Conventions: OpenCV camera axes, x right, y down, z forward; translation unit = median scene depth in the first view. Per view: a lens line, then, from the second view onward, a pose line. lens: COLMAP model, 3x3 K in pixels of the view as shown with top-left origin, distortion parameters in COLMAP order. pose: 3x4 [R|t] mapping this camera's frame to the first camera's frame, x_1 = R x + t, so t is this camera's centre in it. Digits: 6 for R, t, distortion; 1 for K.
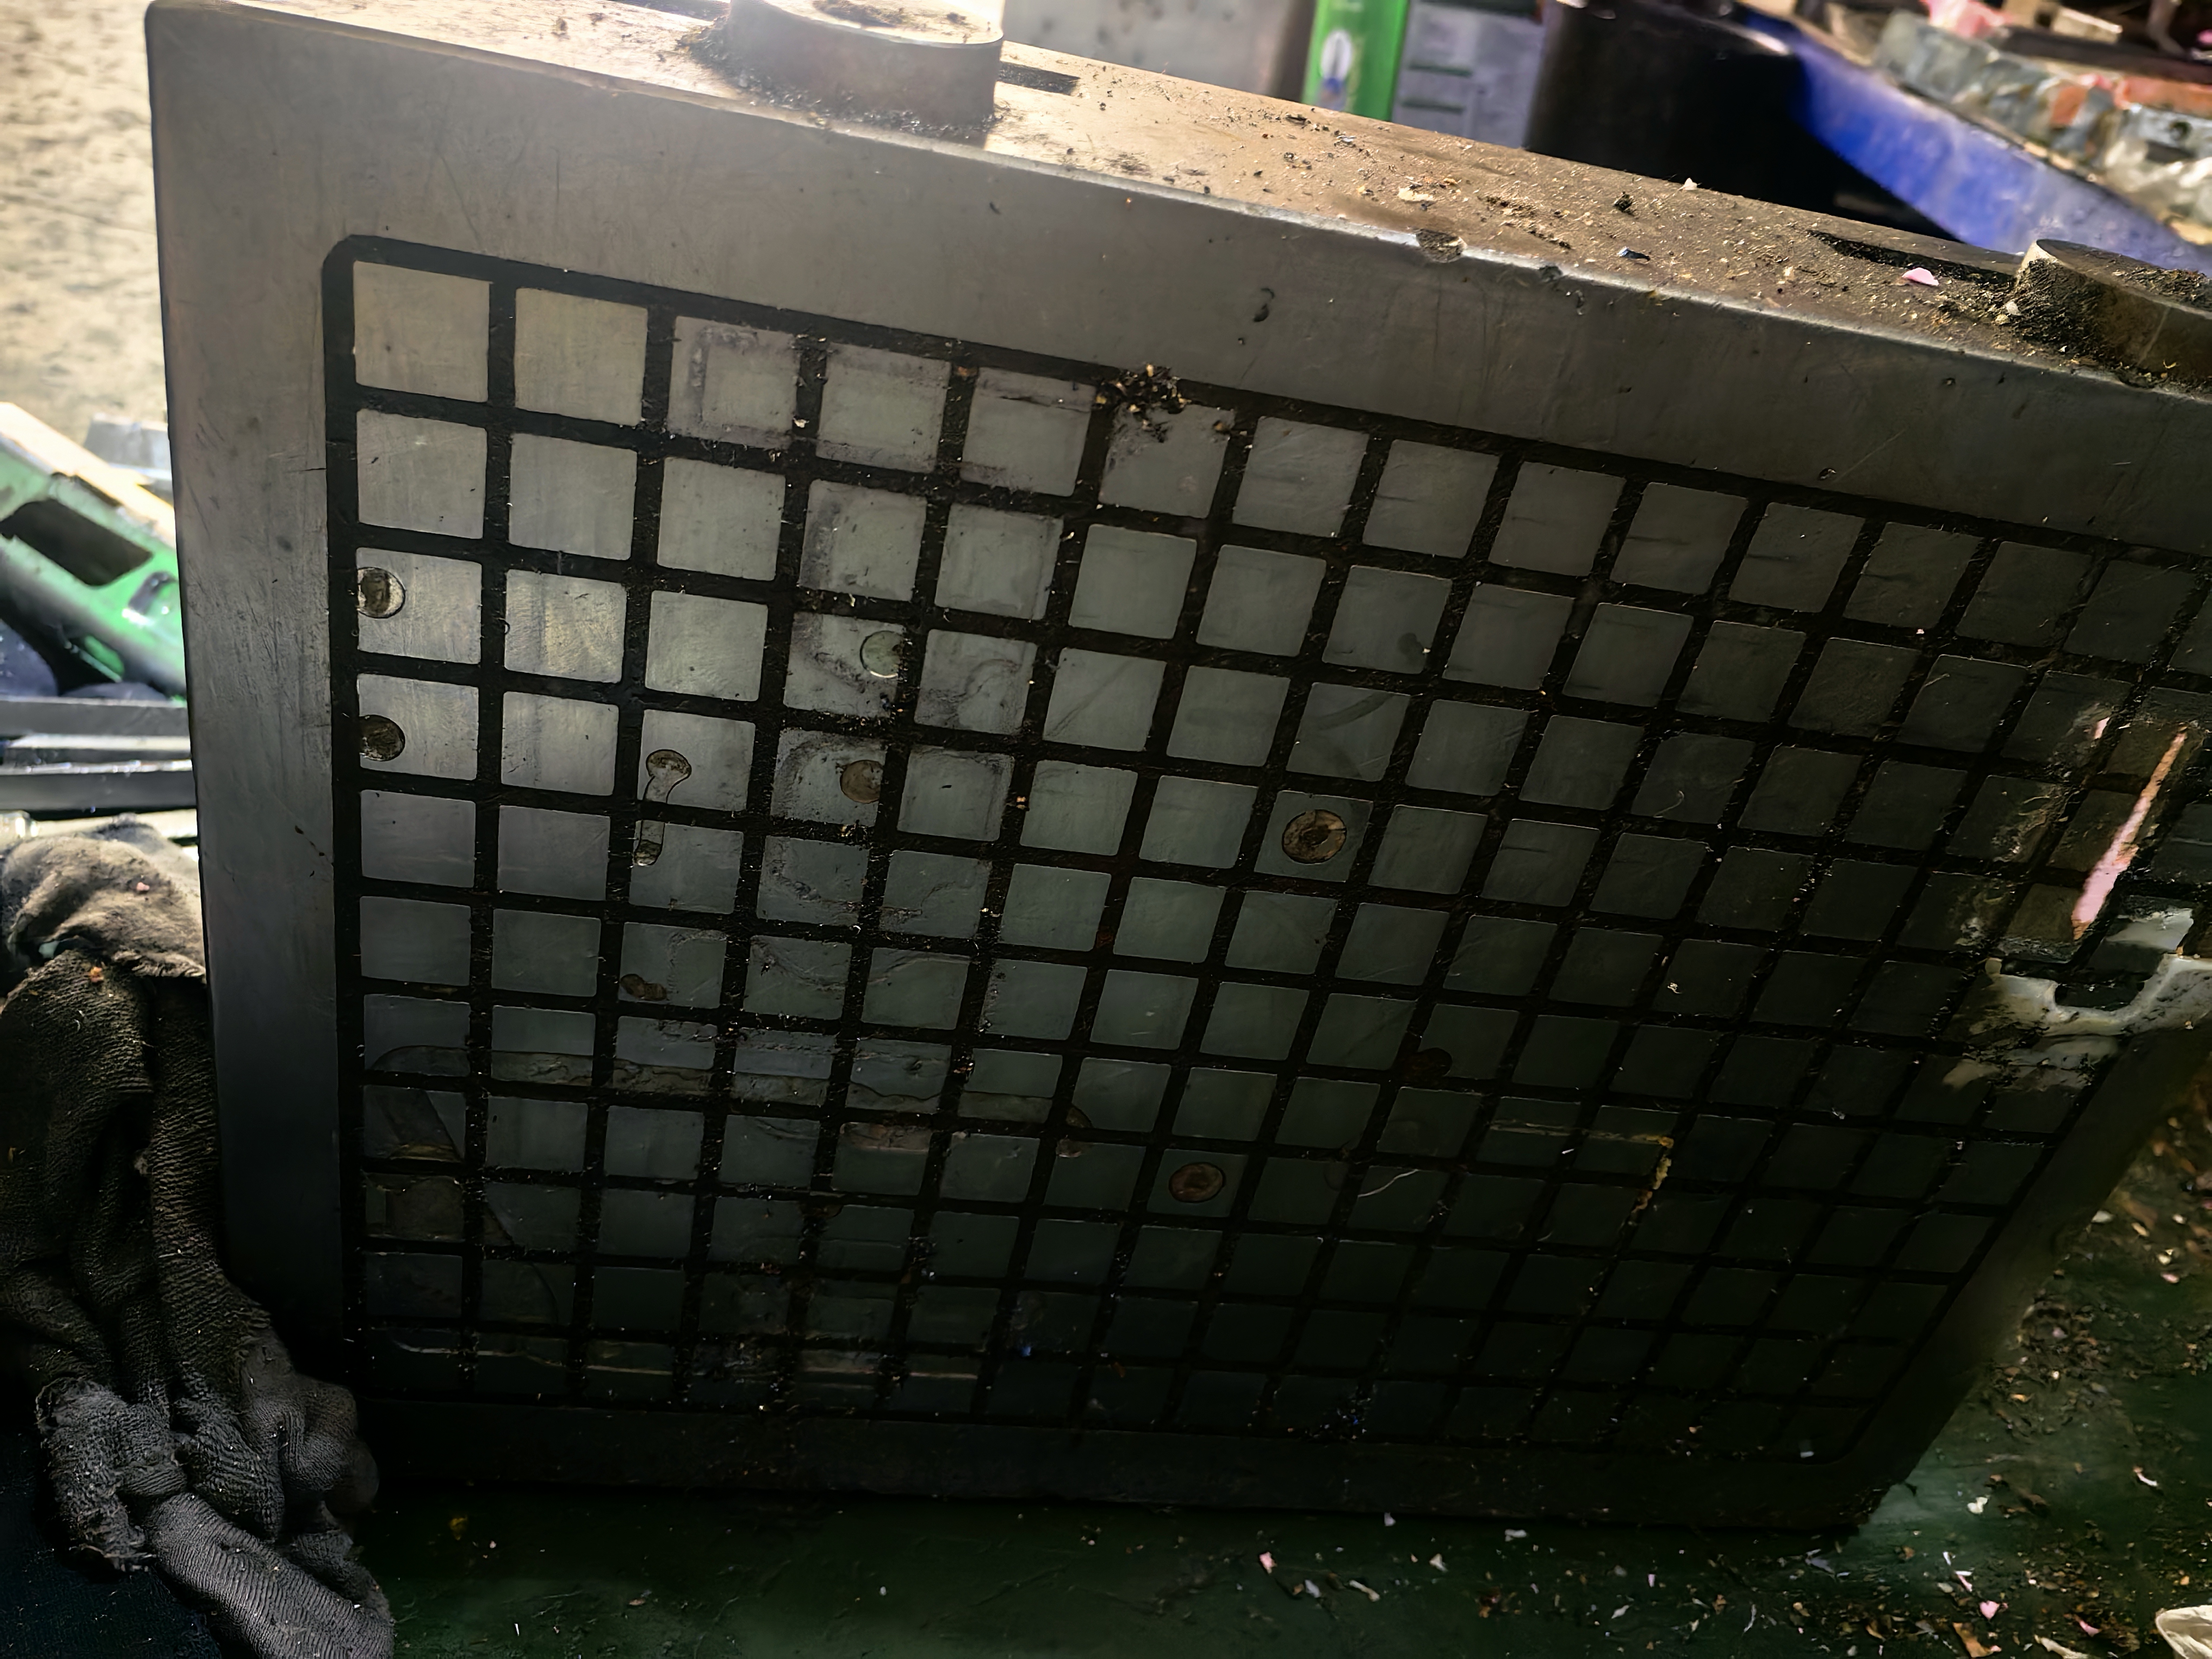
lens RADIAL K [[1787.3, 0, 1106.0], [0, 1787.3, 829.5], [0, 0, 1]] dist [0.072434, -0.115409]
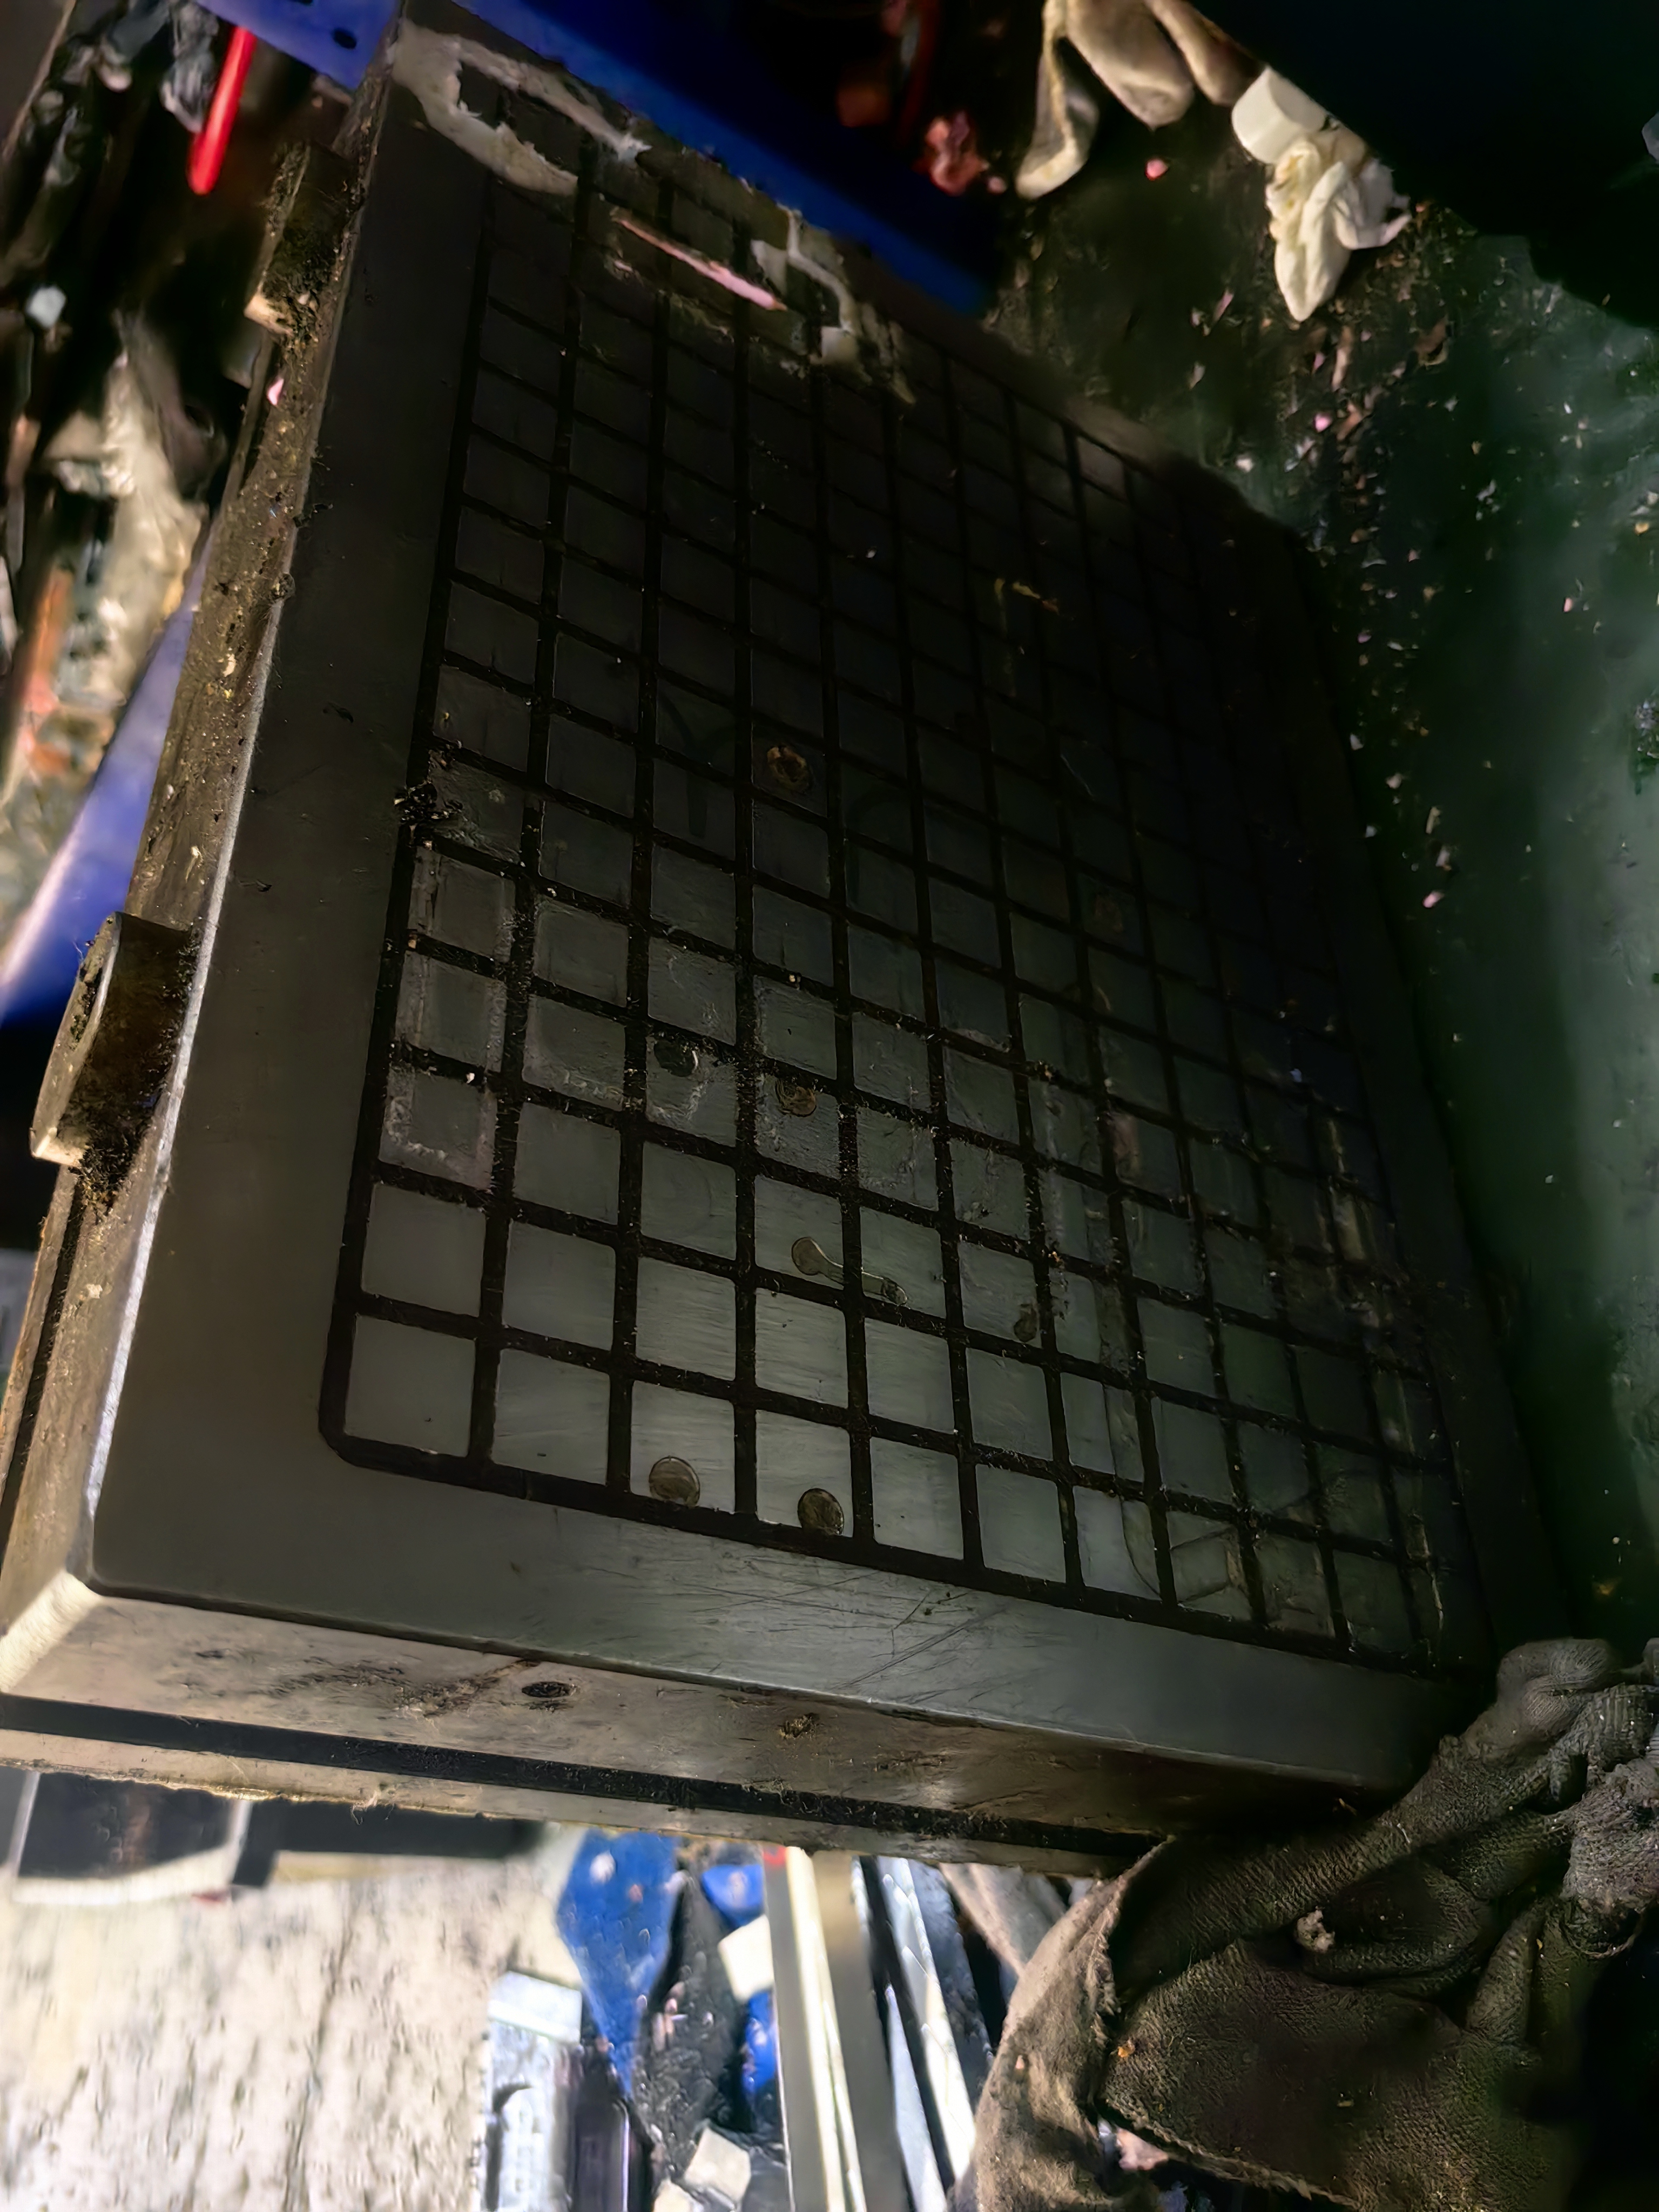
lens RADIAL K [[1787.3, 0, 829.5], [0, 1787.3, 1106.0], [0, 0, 1]] dist [0.072434, -0.115409]
pose [[-0.142266, -0.922948, 0.357669, -0.464389], [0.989609, -0.125020, 0.071017, -0.073724], [-0.020830, 0.364056, 0.931144, 0.015316]]
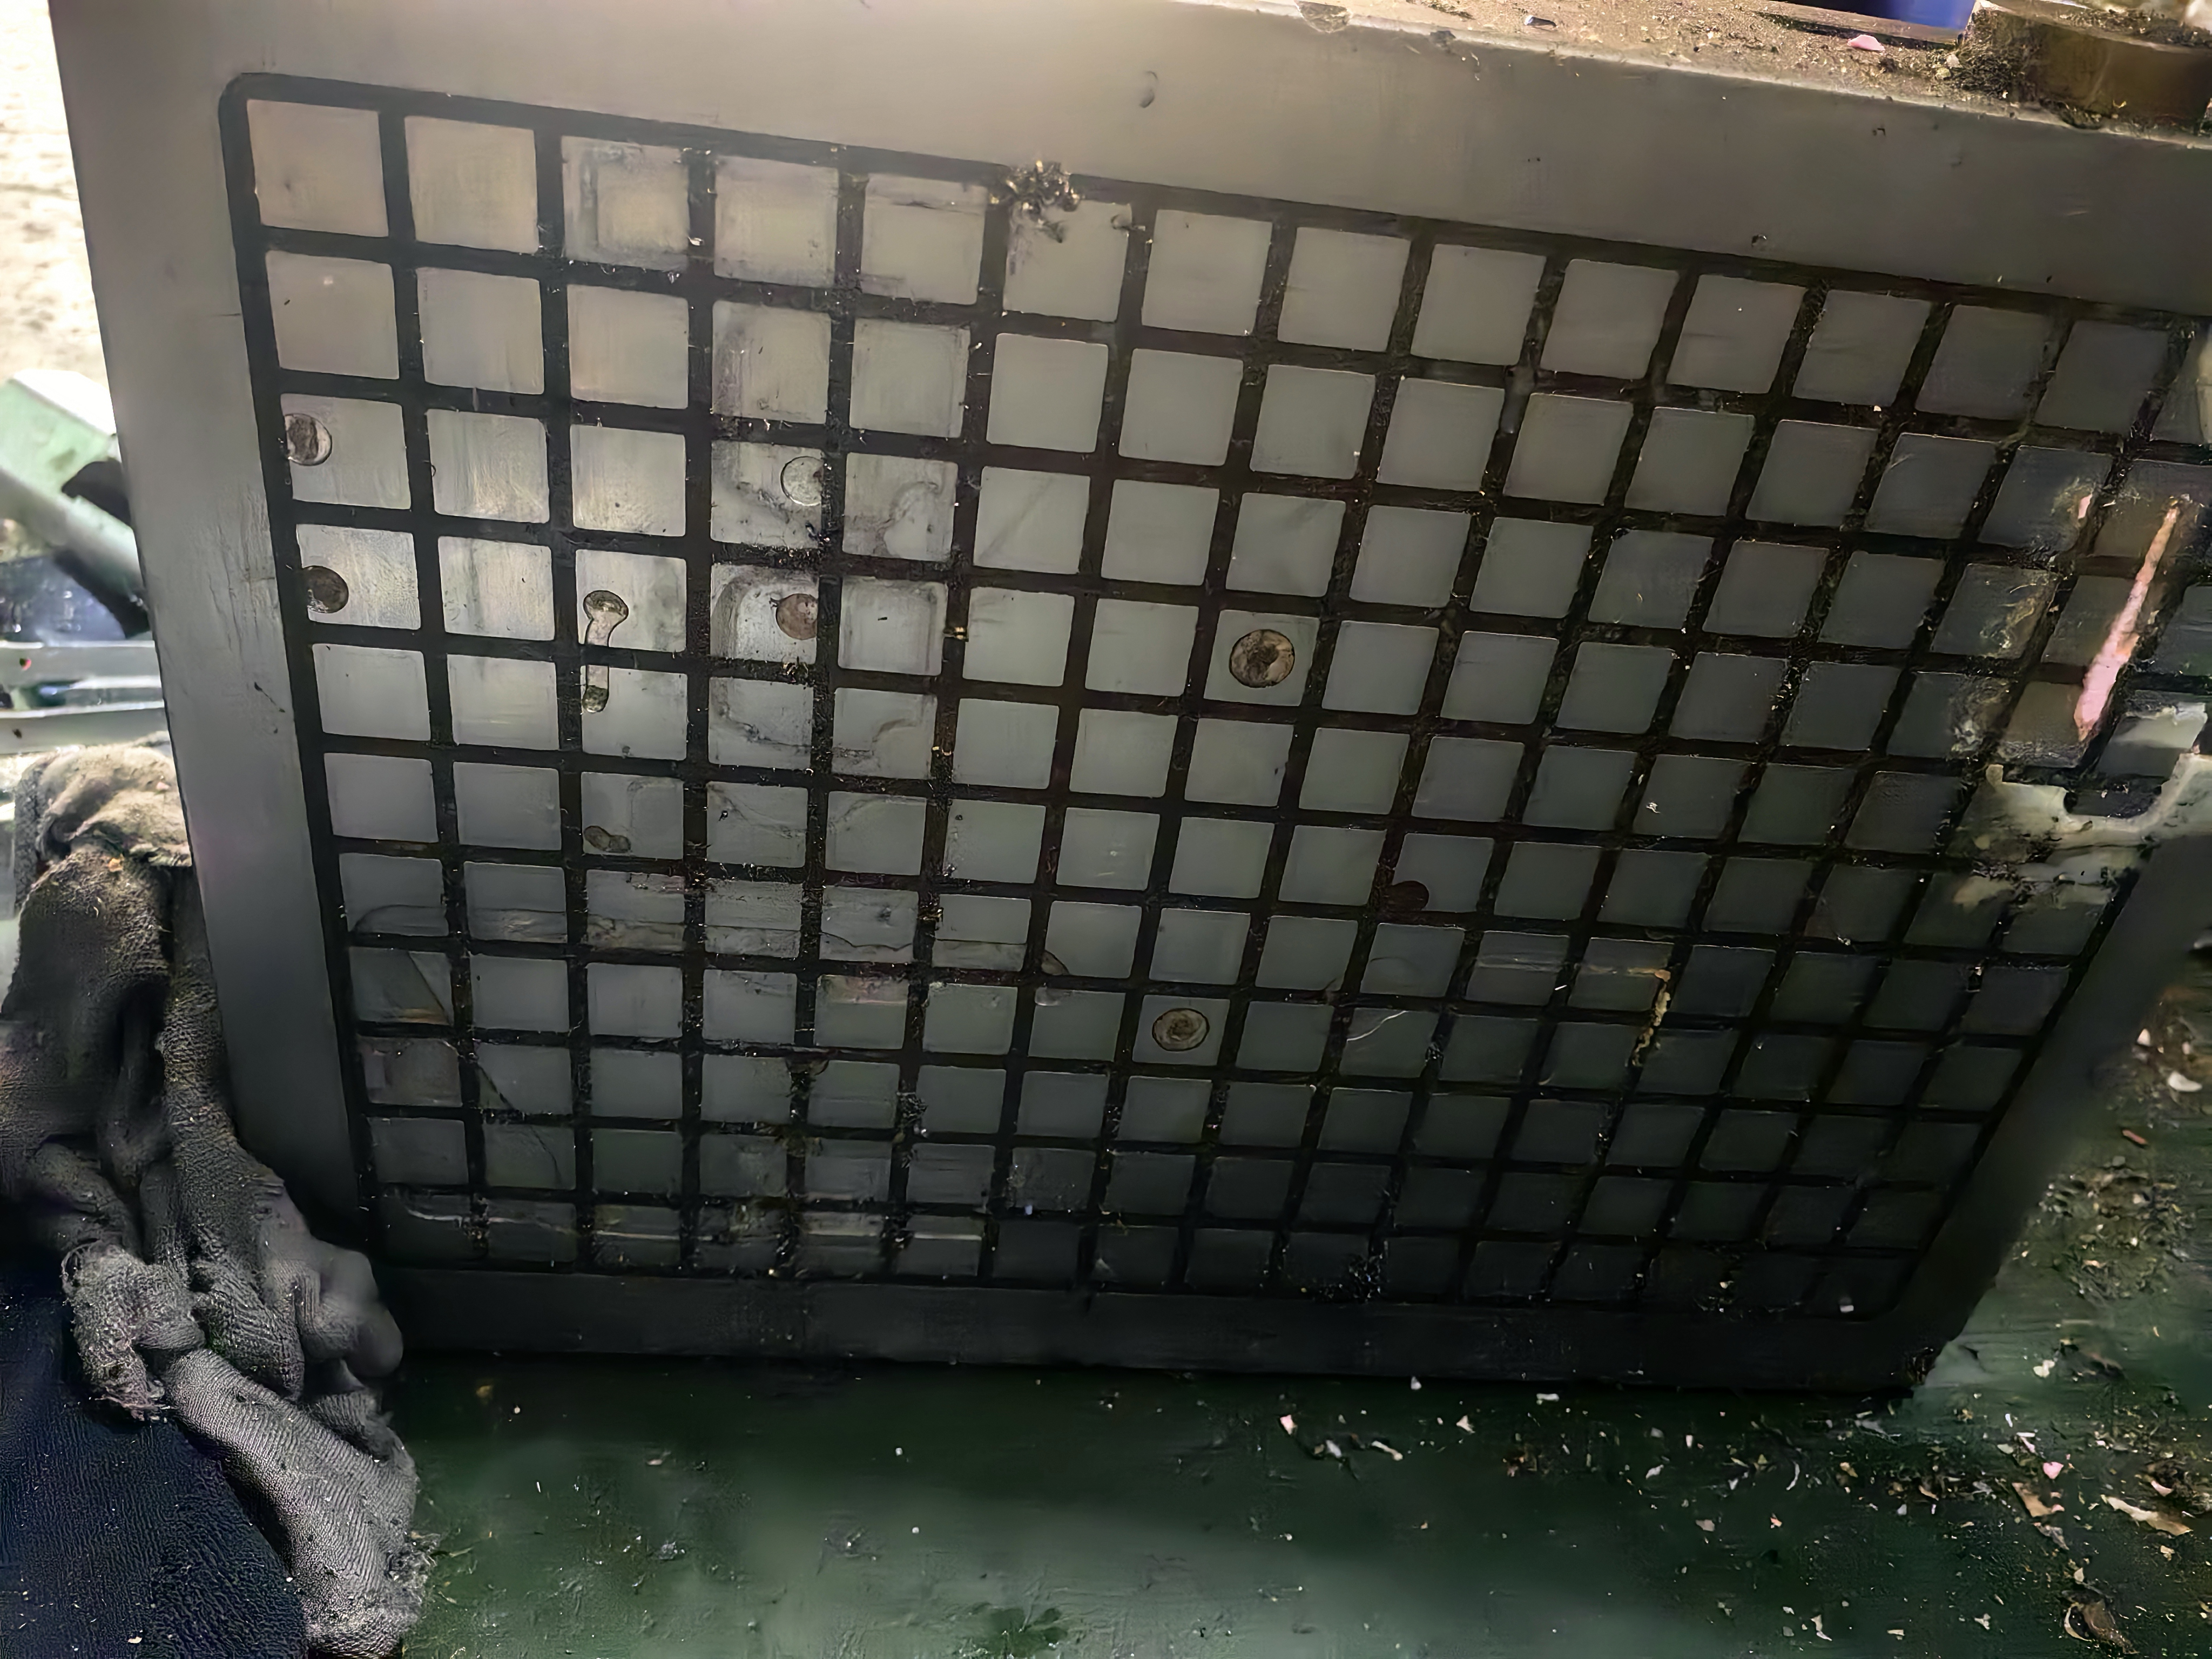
lens RADIAL K [[1787.3, 0, 1106.0], [0, 1787.3, 829.5], [0, 0, 1]] dist [0.072434, -0.115409]
pose [[0.996467, -0.041568, -0.072980, 0.093071], [0.042218, 0.999081, 0.007386, 0.082278], [0.072606, -0.010441, 0.997306, 0.006031]]
